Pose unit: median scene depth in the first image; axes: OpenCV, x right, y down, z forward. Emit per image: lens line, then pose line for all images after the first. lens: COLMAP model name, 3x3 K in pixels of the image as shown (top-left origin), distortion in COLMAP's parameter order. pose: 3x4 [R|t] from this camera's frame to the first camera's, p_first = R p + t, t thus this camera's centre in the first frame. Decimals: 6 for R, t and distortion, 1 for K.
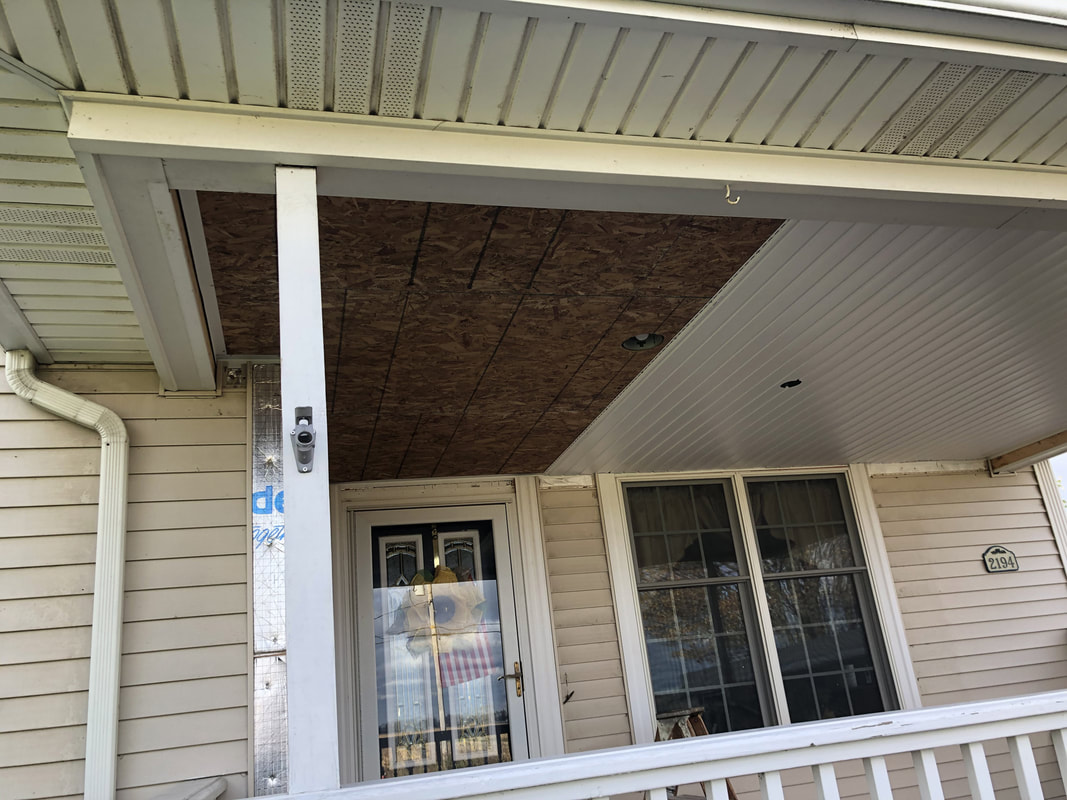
lens RADIAL K [[850.6, 0, 533.5], [0, 850.6, 400.0], [0, 0, 1]] dist [0.055325, -0.071431]
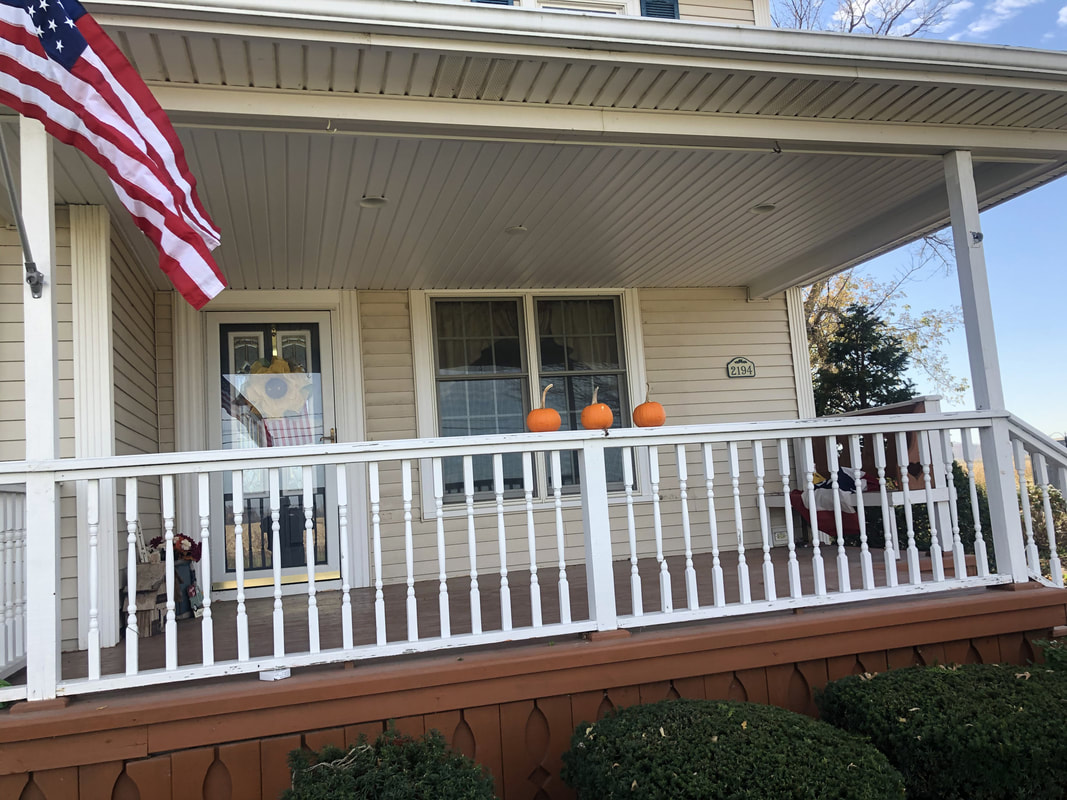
lens RADIAL K [[850.6, 0, 533.5], [0, 850.6, 400.0], [0, 0, 1]] dist [0.055325, -0.071431]
pose [[0.999119, 0.036710, 0.020349, 0.226512], [-0.040404, 0.972501, 0.229365, -0.048729], [-0.011370, -0.229985, 0.973128, -0.255126]]
